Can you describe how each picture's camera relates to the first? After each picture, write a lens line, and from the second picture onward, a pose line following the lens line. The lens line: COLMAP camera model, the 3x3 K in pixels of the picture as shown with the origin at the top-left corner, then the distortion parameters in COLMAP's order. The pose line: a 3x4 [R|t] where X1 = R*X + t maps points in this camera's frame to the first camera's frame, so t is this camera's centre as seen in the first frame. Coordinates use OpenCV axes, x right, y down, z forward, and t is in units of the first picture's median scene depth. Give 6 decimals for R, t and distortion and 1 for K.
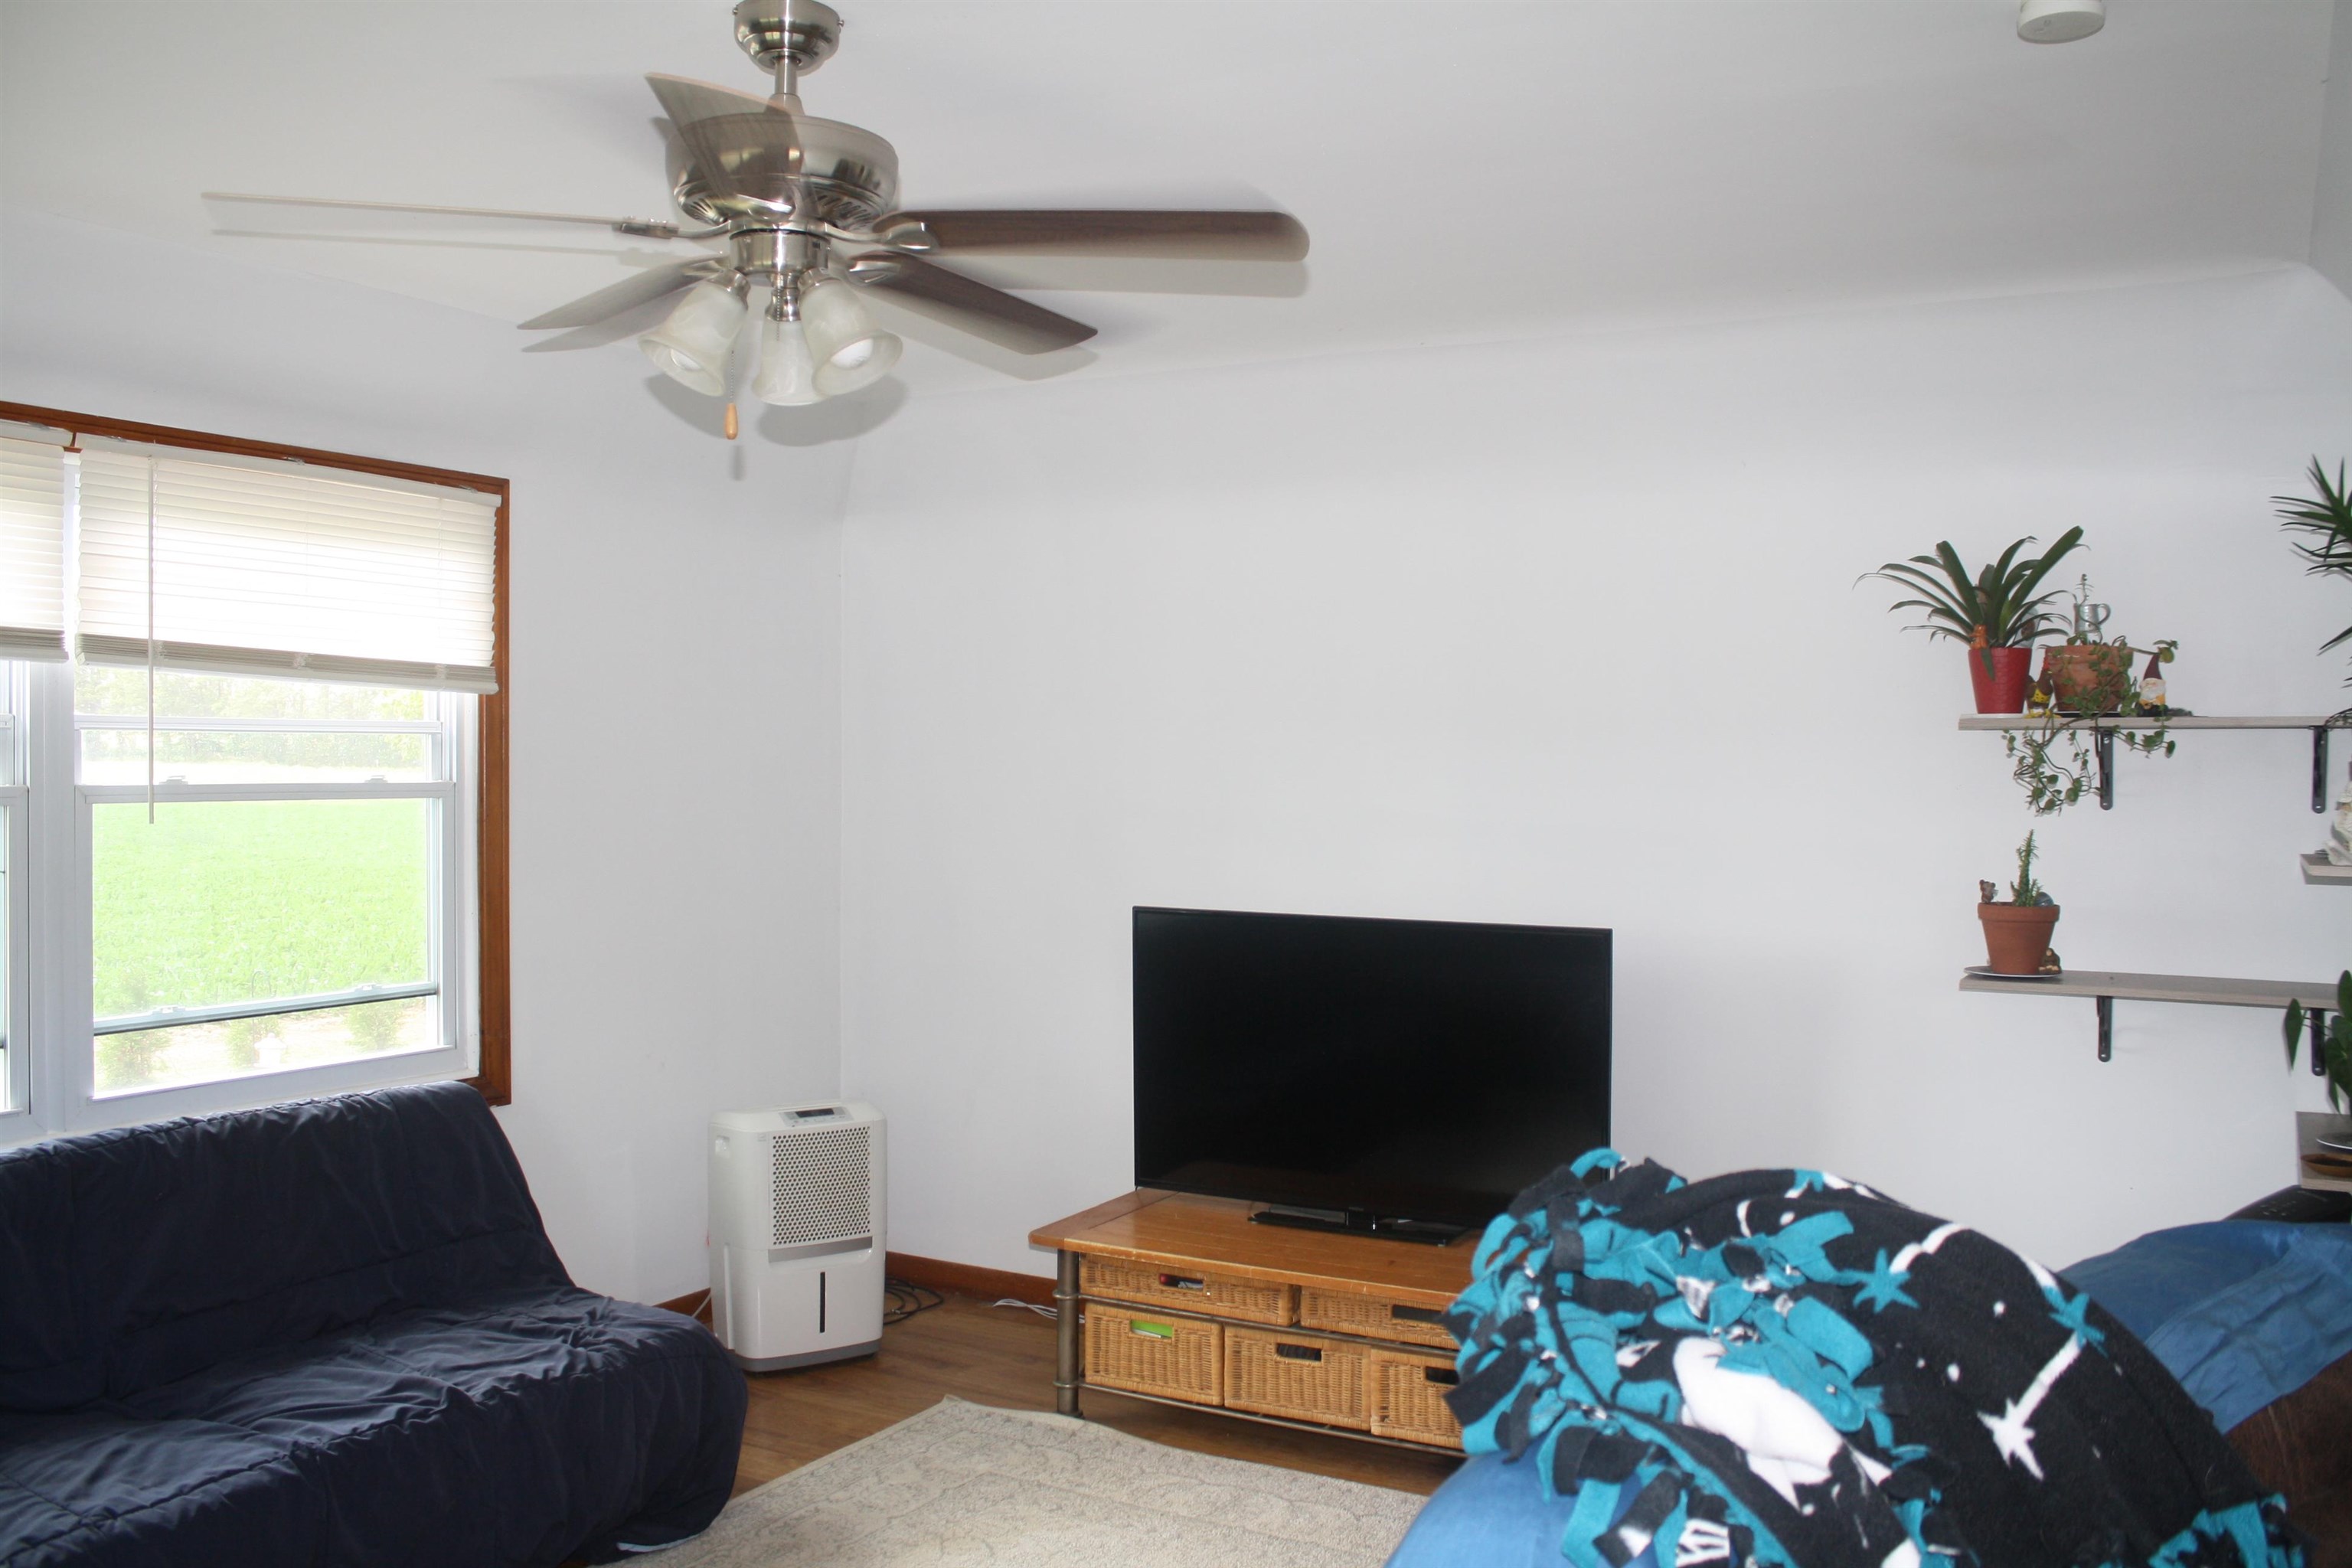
lens RADIAL K [[1973.9, 0, 1176.0], [0, 1973.9, 784.0], [0, 0, 1]] dist [-0.095740, 0.002287]
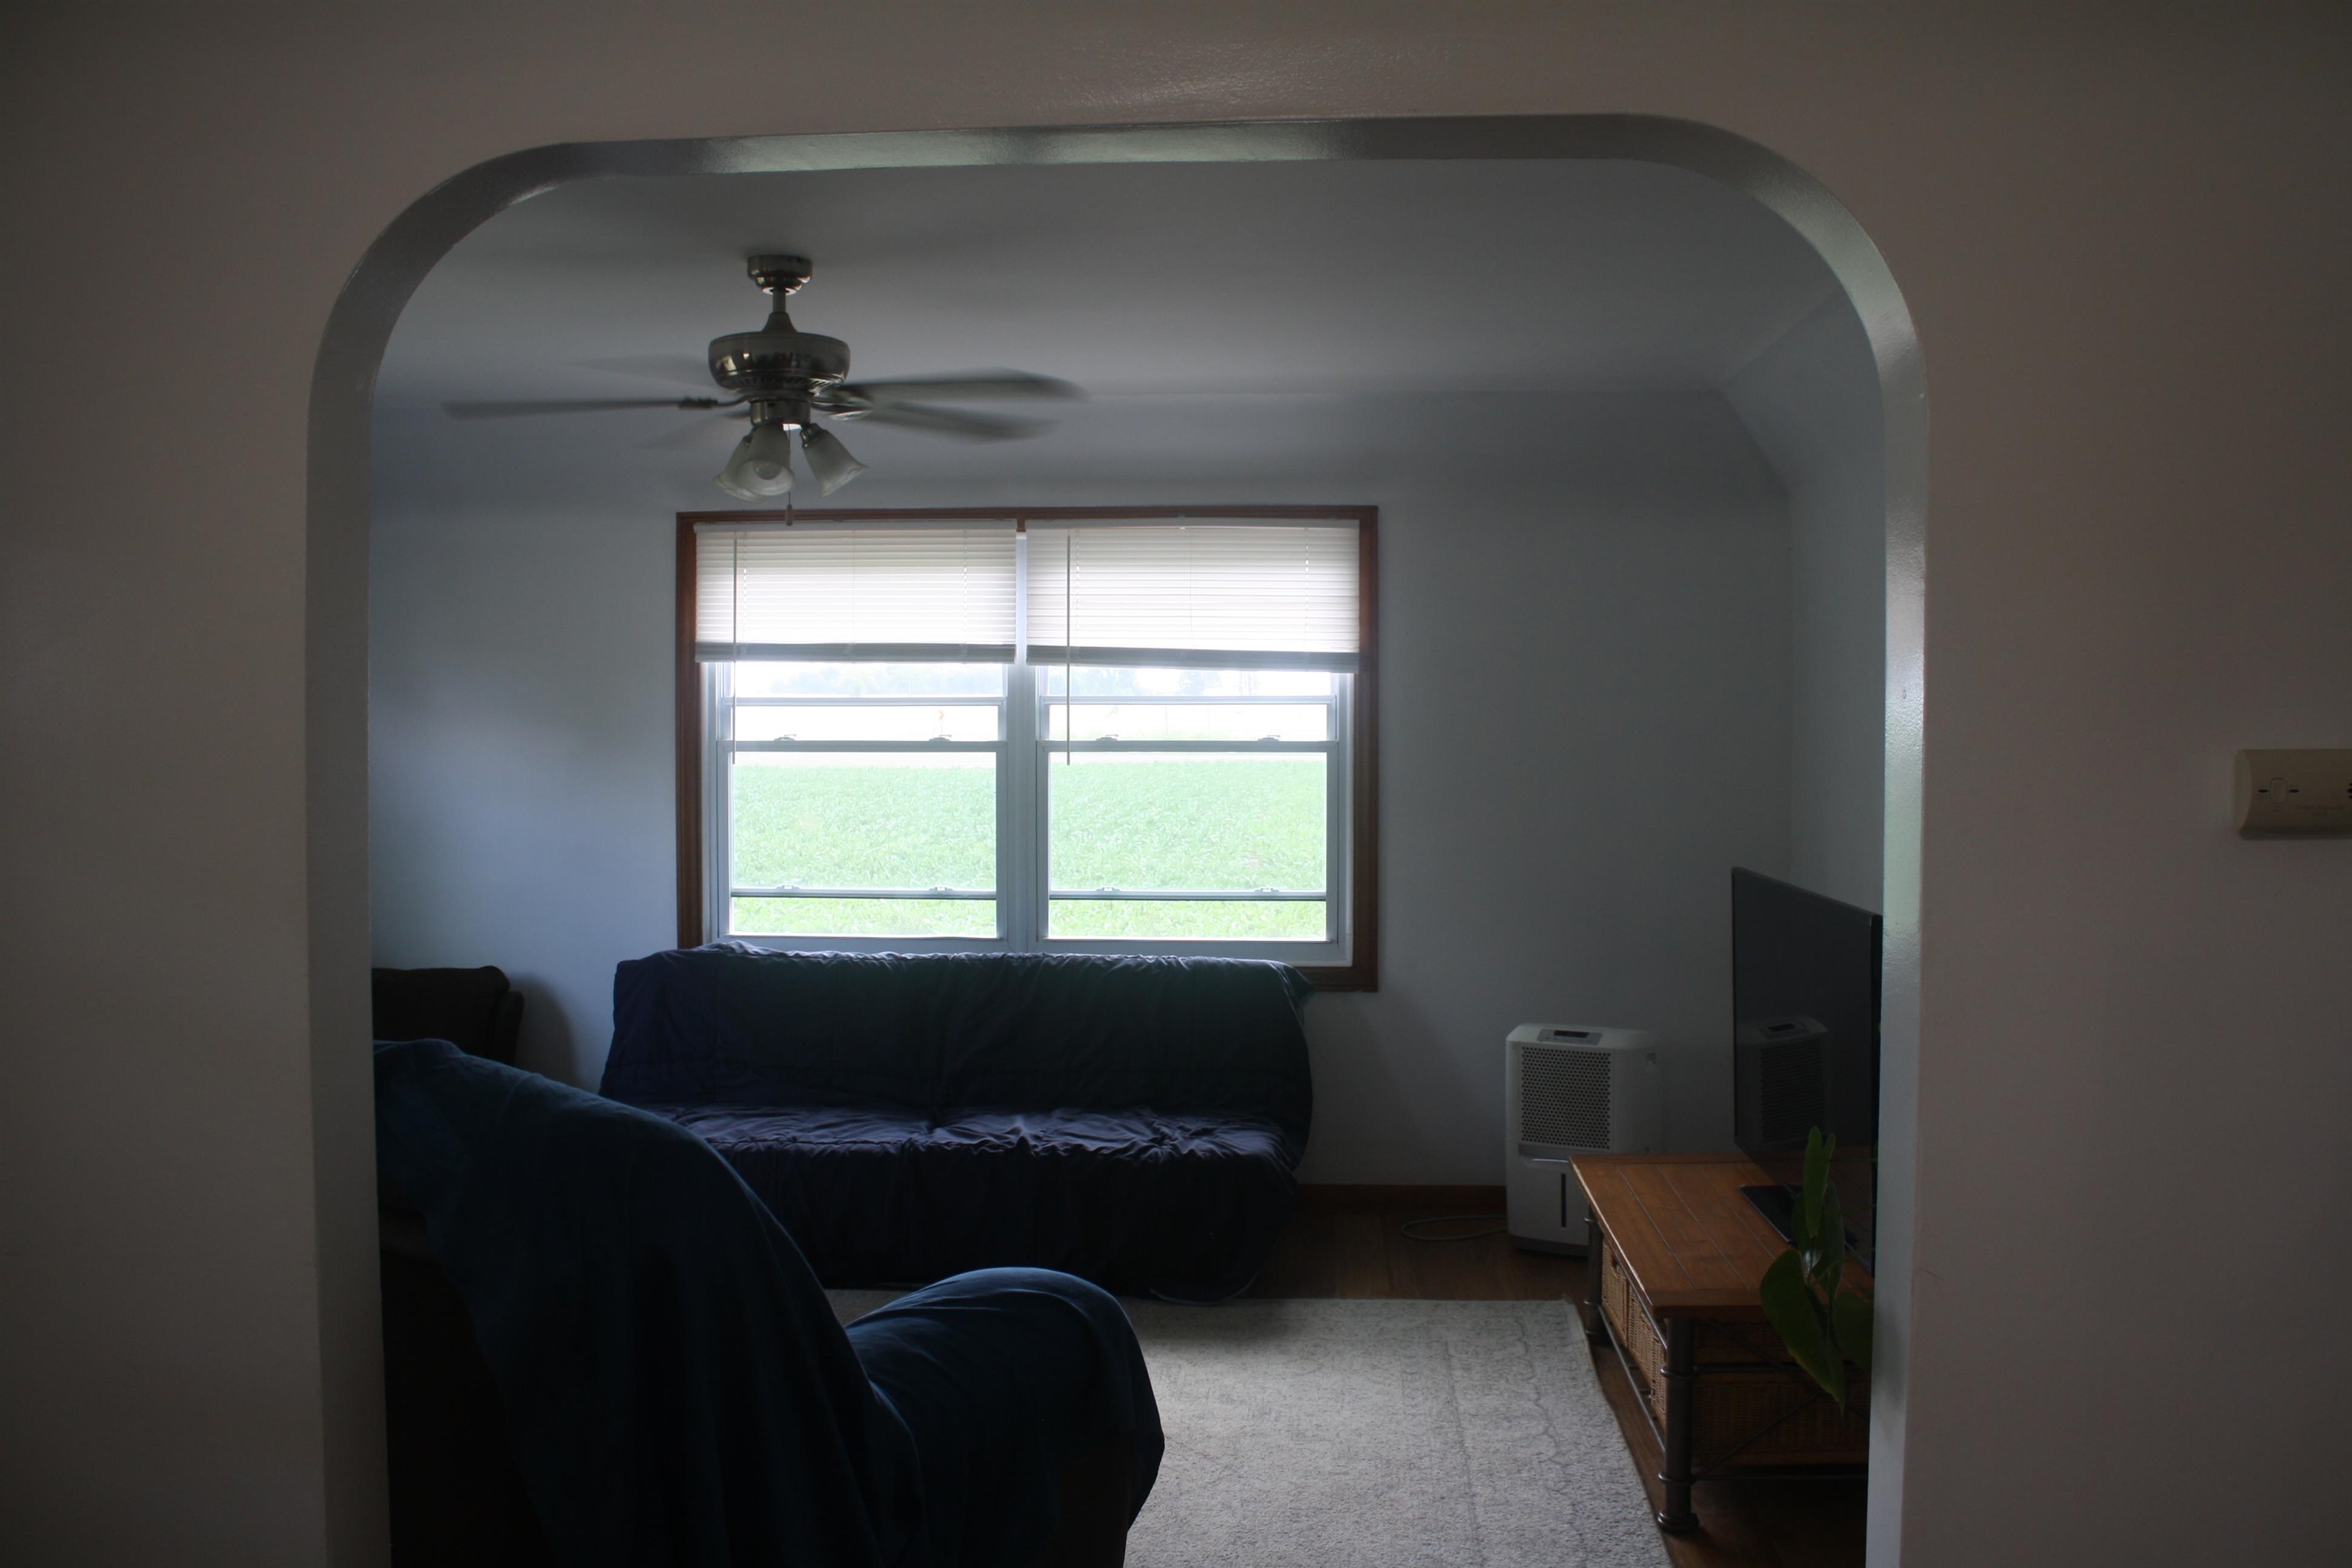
lens RADIAL K [[1973.9, 0, 1176.0], [0, 1973.9, 784.0], [0, 0, 1]] dist [-0.095740, 0.002287]
pose [[0.425882, 0.021543, -0.904522, 0.846765], [-0.005848, 0.999761, 0.021058, 0.001409], [0.904760, -0.003679, 0.425906, 0.356701]]
